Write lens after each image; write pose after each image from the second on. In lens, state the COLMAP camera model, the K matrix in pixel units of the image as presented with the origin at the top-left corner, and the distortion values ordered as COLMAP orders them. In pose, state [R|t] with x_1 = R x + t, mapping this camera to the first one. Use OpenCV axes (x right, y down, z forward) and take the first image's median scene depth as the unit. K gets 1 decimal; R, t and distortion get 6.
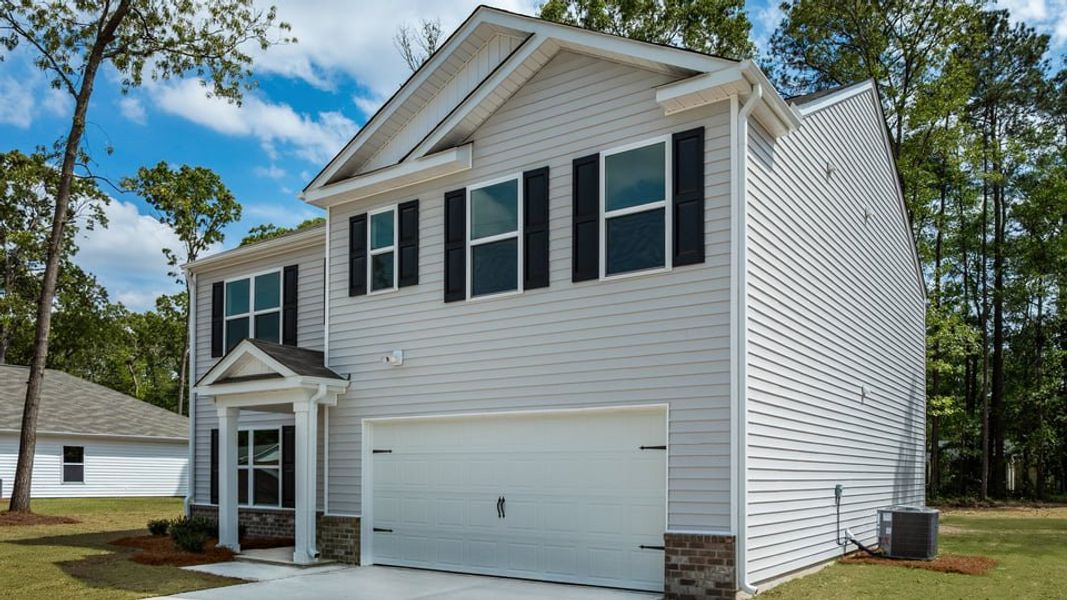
lens RADIAL K [[767.6, 0, 537.3], [0, 767.6, 262.2], [0, 0, 1]] dist [-0.004552, -0.038592]
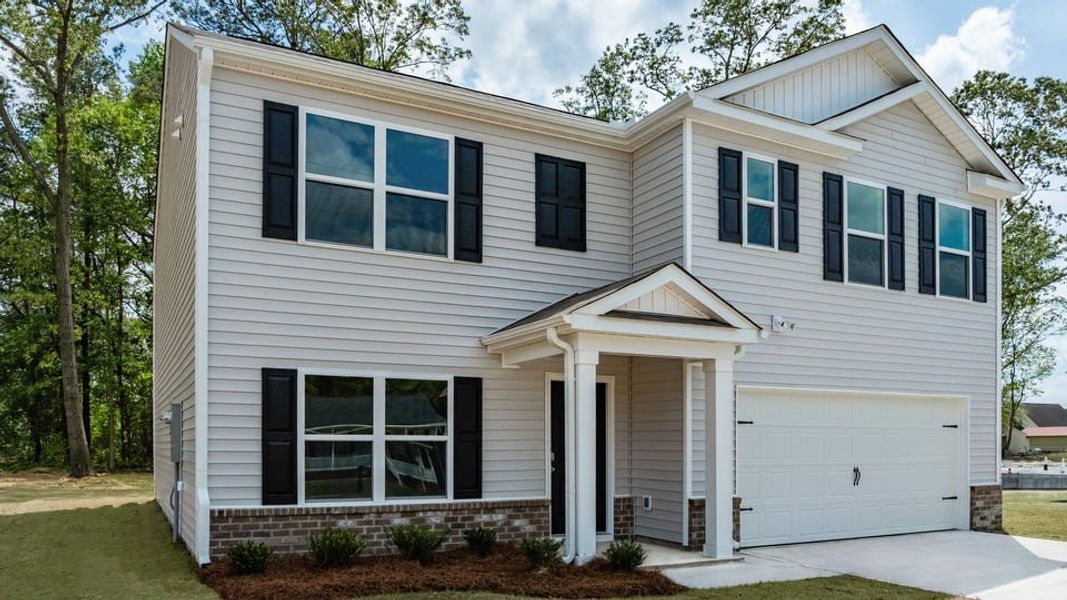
lens RADIAL K [[767.6, 0, 537.3], [0, 767.6, 262.2], [0, 0, 1]] dist [-0.004552, -0.038592]
pose [[0.460194, 0.196121, 0.865885, -1.161245], [-0.238529, 0.966749, -0.092194, 0.211515], [-0.855175, -0.164112, 0.491673, 0.820966]]
